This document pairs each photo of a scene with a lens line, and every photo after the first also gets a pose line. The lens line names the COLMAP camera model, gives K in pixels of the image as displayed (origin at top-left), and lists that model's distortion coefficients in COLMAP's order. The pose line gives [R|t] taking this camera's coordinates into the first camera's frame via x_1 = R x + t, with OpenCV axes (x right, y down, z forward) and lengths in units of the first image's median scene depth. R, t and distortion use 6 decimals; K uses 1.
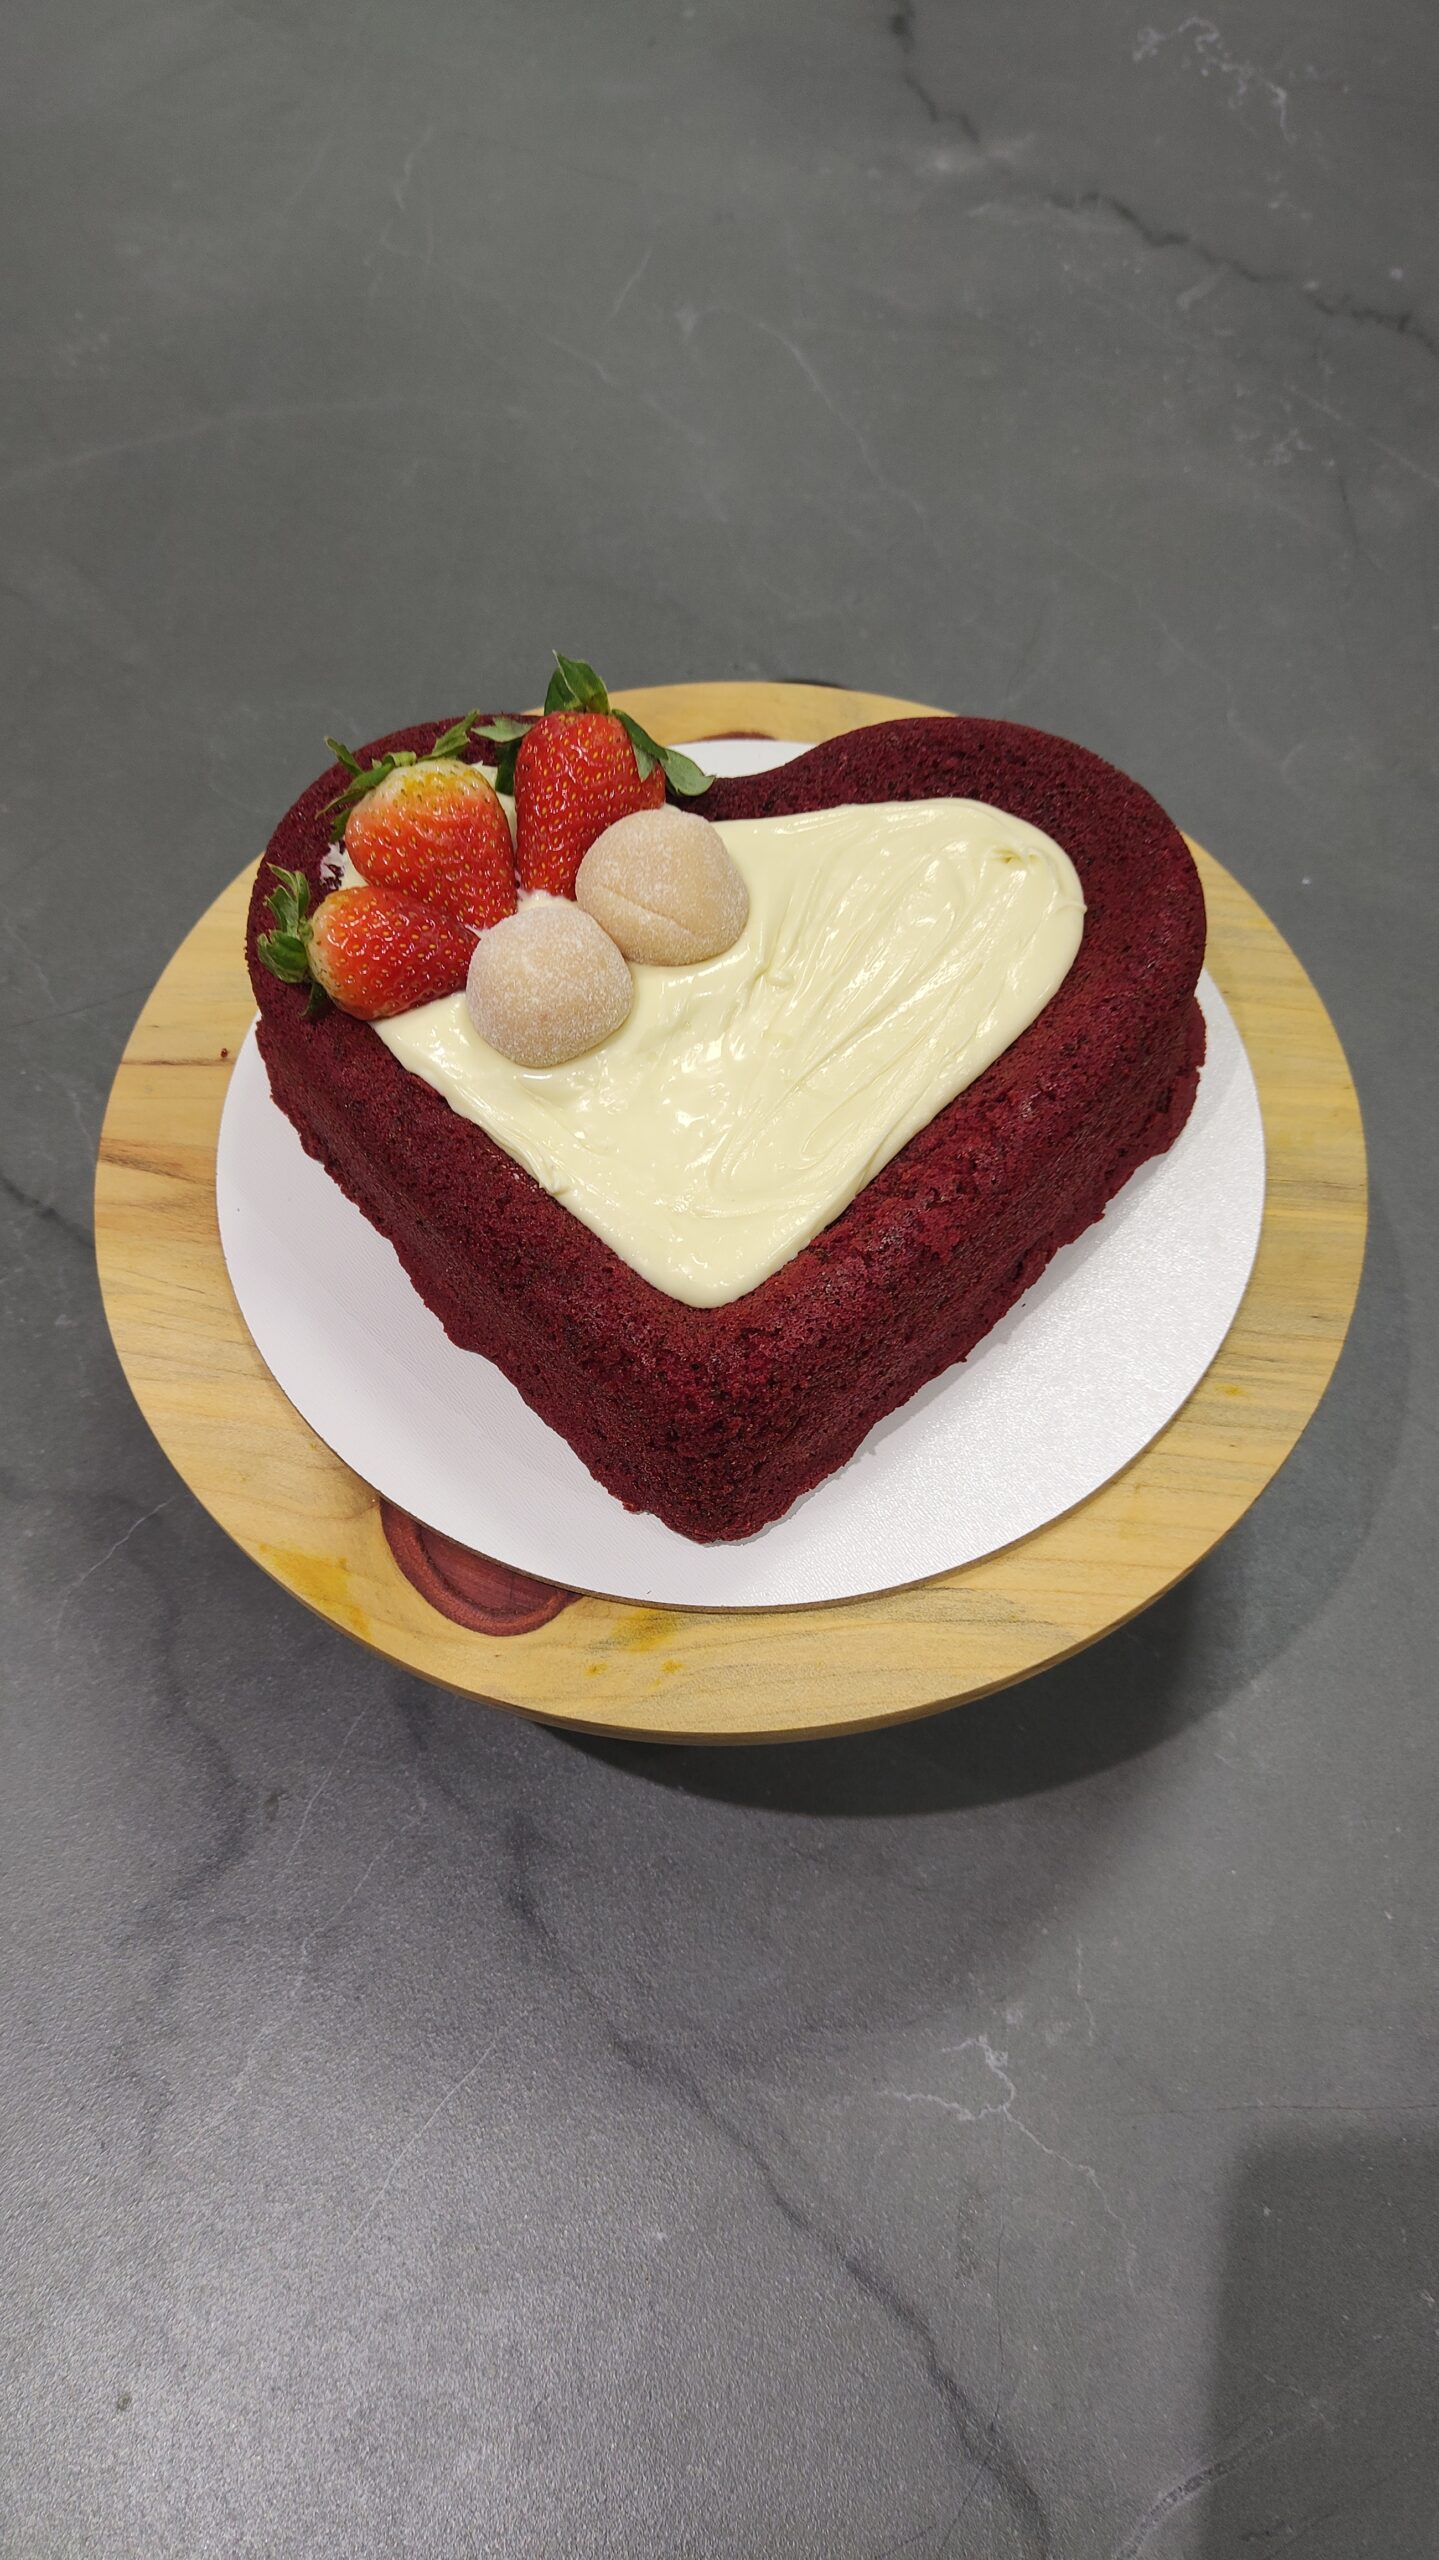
lens RADIAL K [[1951.8, 0, 719.5], [0, 1951.8, 1280.0], [0, 0, 1]] dist [0.074098, -0.172769]
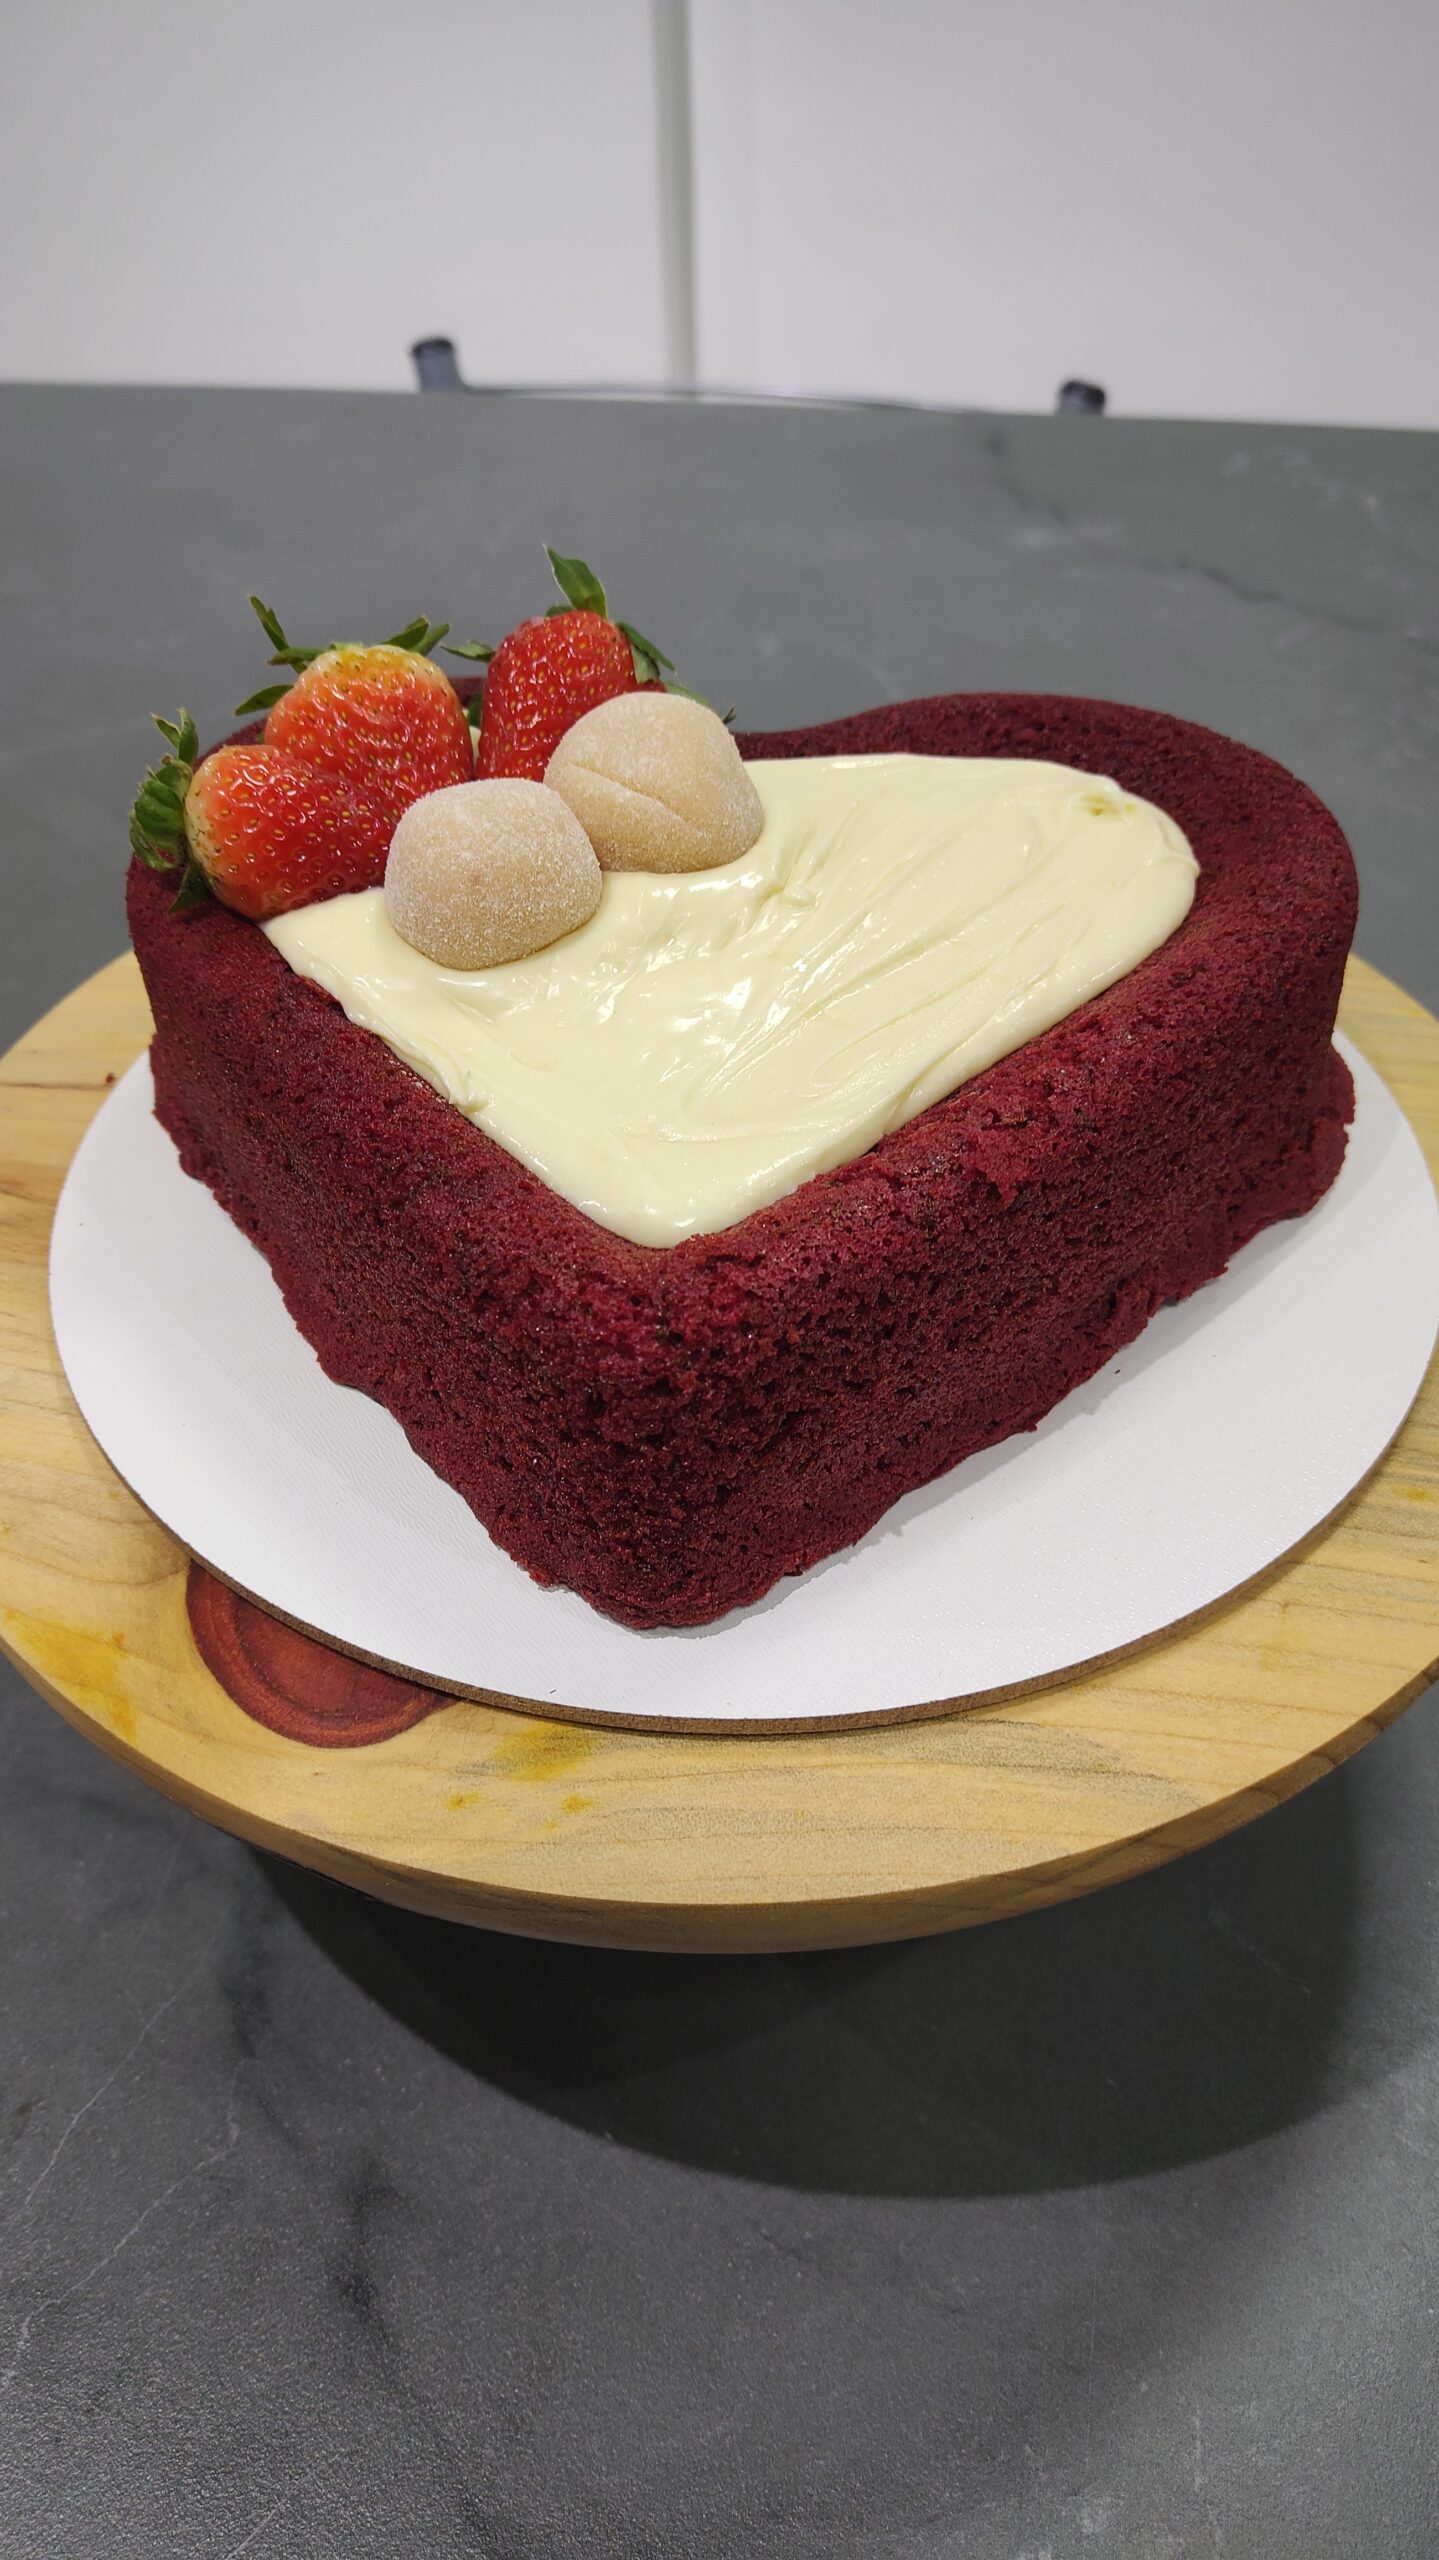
lens RADIAL K [[1951.8, 0, 719.5], [0, 1951.8, 1280.0], [0, 0, 1]] dist [0.074098, -0.172769]
pose [[0.997535, 0.050711, -0.048508, 0.043791], [-0.062999, 0.951650, -0.300656, 0.212685], [0.030916, 0.302971, 0.952498, 0.304665]]
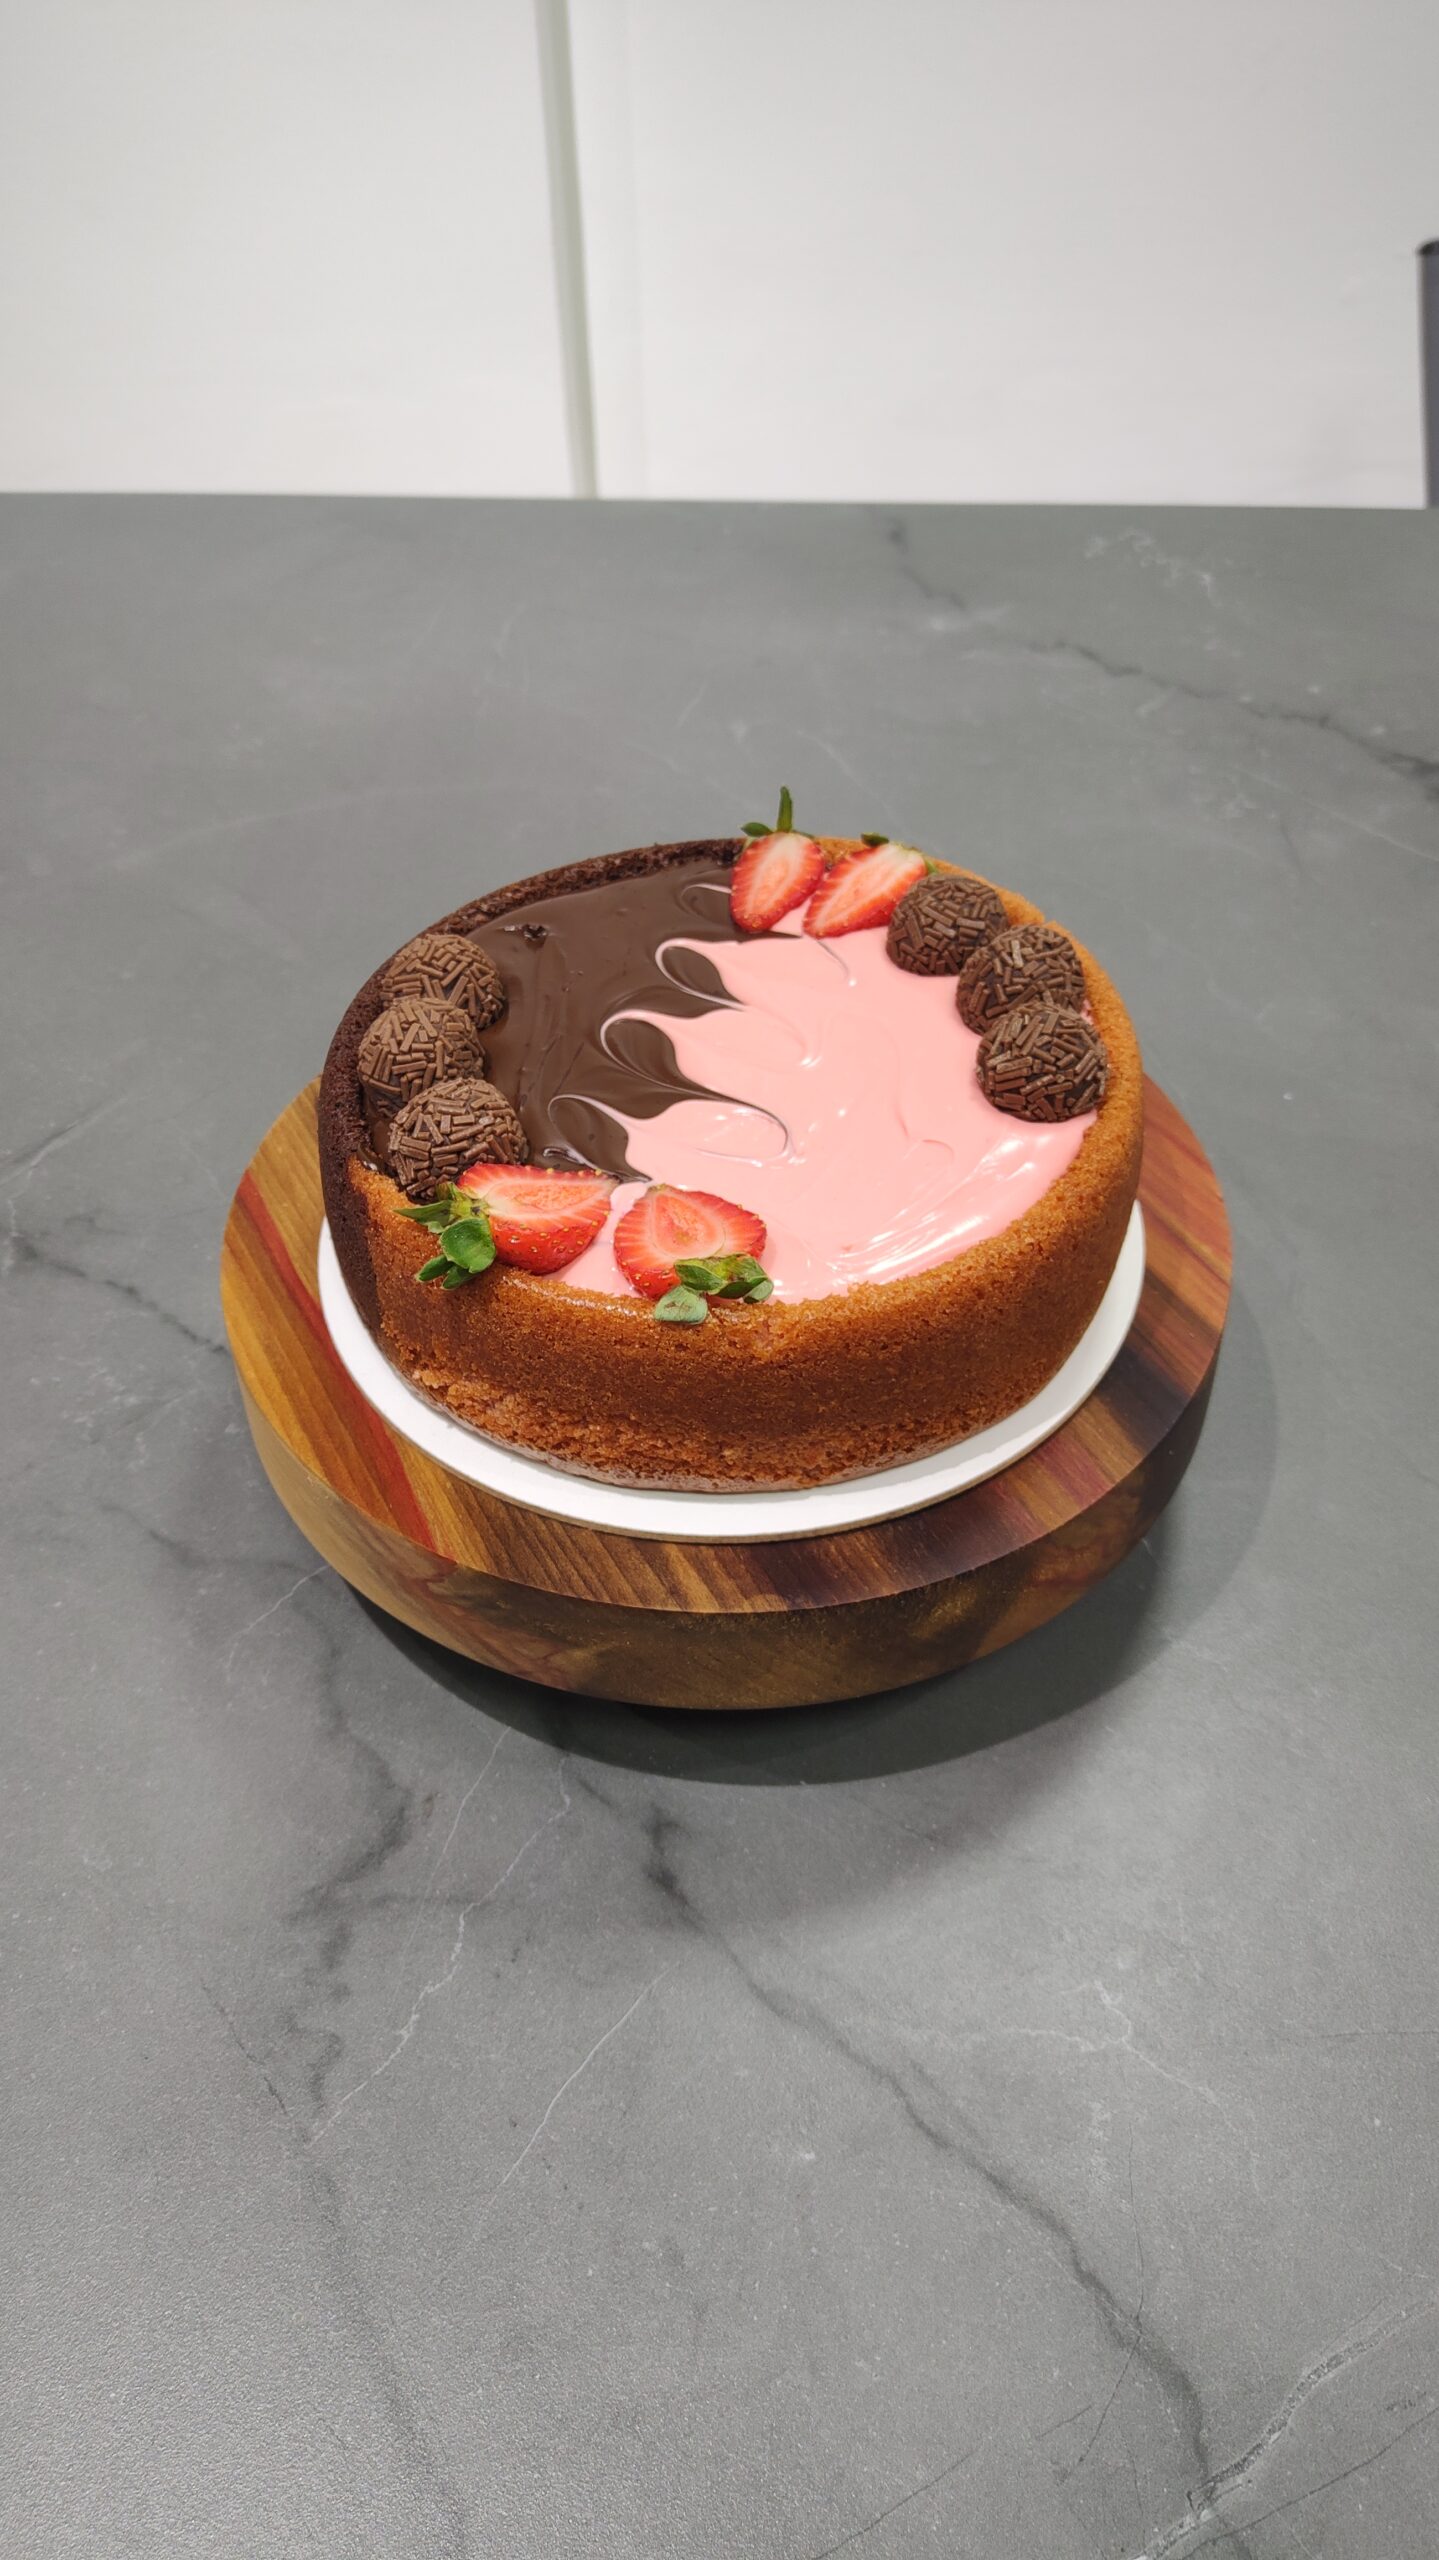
lens RADIAL K [[1942.7, 0, 728.0], [0, 1942.7, 1287.7], [0, 0, 1]] dist [0.094579, -0.237304]
pose [[0.999773, -0.009309, 0.019158, -0.095063], [0.014213, 0.961463, -0.274567, 0.347230], [-0.015864, 0.274777, 0.961377, -0.146724]]
